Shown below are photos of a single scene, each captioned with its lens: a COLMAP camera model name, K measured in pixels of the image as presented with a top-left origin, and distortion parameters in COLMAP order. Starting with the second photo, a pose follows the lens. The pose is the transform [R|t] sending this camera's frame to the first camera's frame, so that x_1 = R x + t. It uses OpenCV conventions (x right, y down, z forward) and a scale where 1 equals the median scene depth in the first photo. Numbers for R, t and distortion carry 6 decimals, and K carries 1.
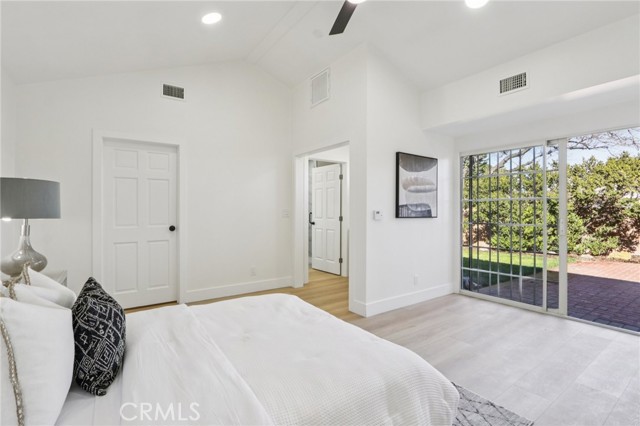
lens RADIAL K [[298.5, 0, 308.9], [0, 298.5, 209.9], [0, 0, 1]] dist [-0.017466, 0.004321]
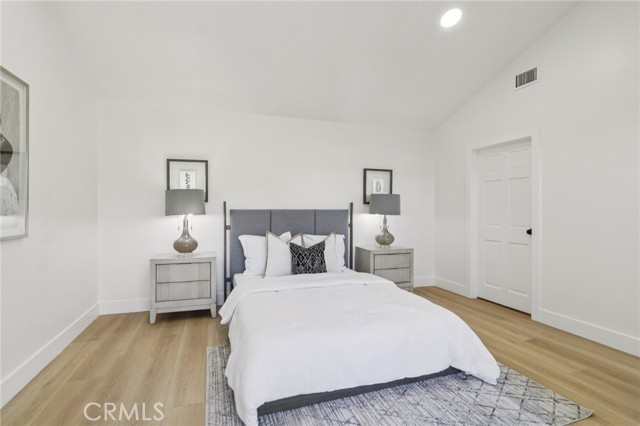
lens RADIAL K [[298.5, 0, 308.9], [0, 298.5, 209.9], [0, 0, 1]] dist [-0.017466, 0.004321]
pose [[-0.280830, 0.004757, -0.959746, 0.585939], [-0.004109, 0.999973, 0.006159, -0.005755], [0.959749, 0.005673, -0.280803, 0.620244]]
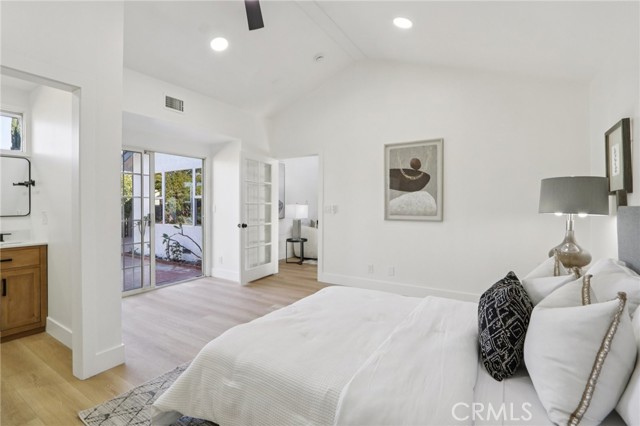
lens RADIAL K [[298.5, 0, 308.9], [0, 298.5, 209.9], [0, 0, 1]] dist [-0.017466, 0.004321]
pose [[-0.386446, -0.010684, 0.922250, -0.534790], [-0.000494, 0.999935, 0.011377, -0.000832], [-0.922312, 0.003941, -0.386426, 0.771912]]
